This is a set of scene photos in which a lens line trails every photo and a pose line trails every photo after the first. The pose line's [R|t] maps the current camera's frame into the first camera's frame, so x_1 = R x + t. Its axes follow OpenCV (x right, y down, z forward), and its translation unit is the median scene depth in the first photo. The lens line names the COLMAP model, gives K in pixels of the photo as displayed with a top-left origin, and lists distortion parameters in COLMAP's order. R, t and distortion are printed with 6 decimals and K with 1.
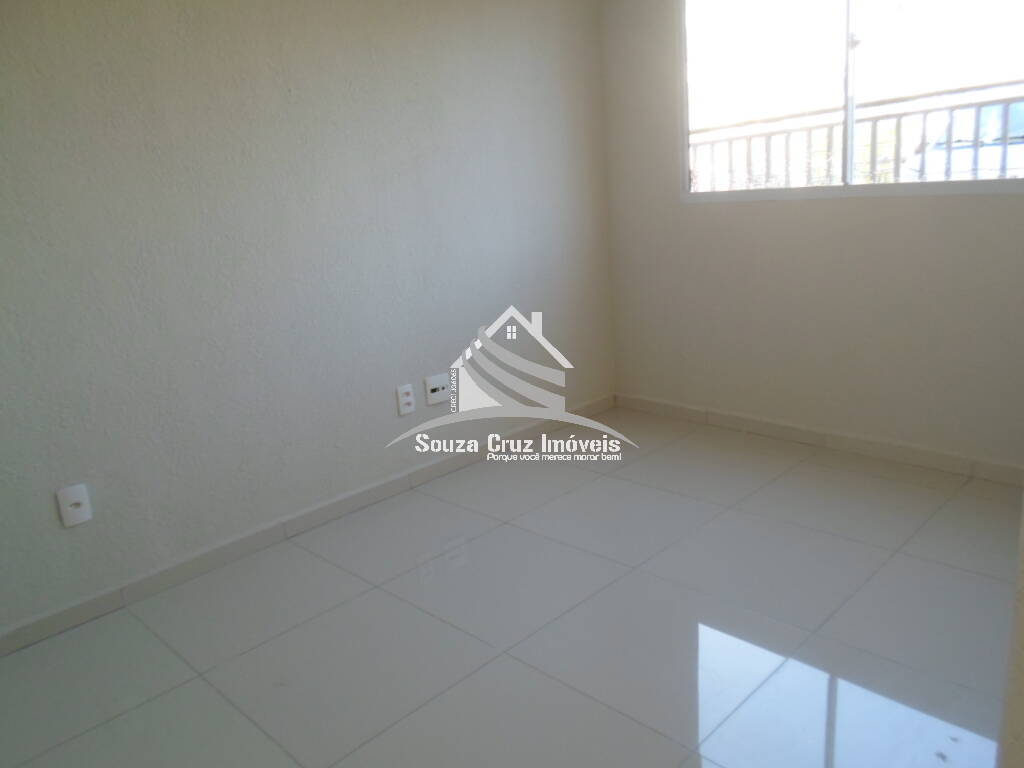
lens RADIAL K [[754.3, 0, 512.0], [0, 754.3, 384.0], [0, 0, 1]] dist [-0.014369, -0.003443]
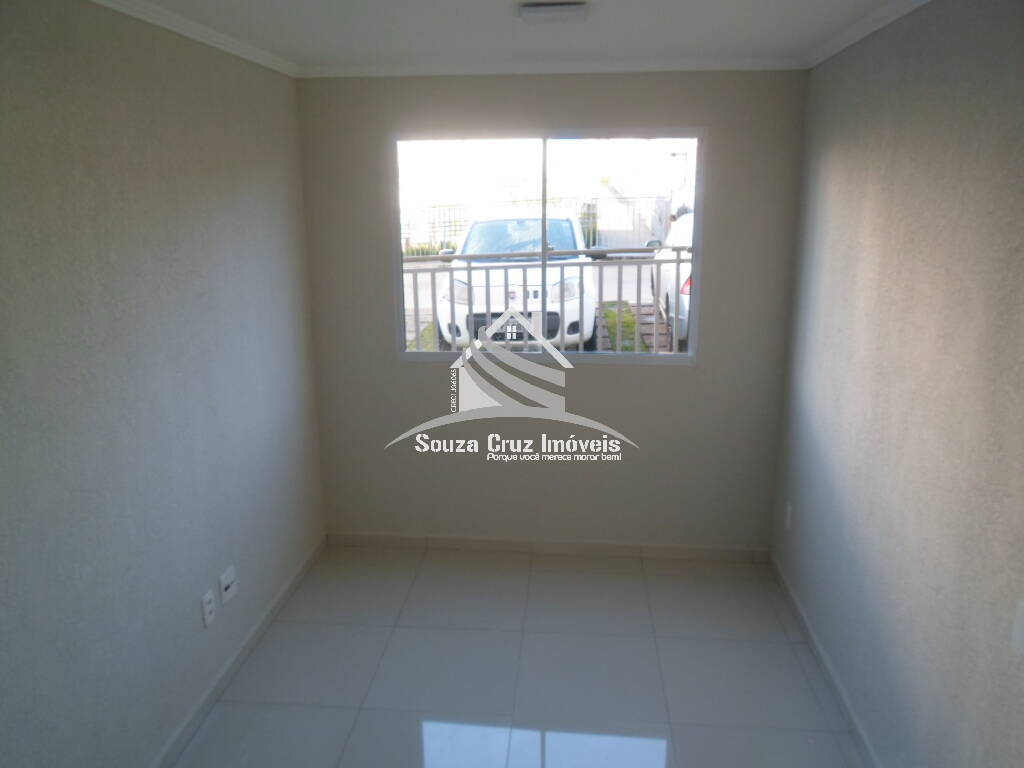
lens RADIAL K [[754.3, 0, 512.0], [0, 754.3, 384.0], [0, 0, 1]] dist [-0.014369, -0.003443]
pose [[0.768170, -0.078105, 0.635464, -0.353122], [0.115553, 0.993145, -0.017616, -0.162320], [-0.629732, 0.086962, 0.771929, 0.029560]]
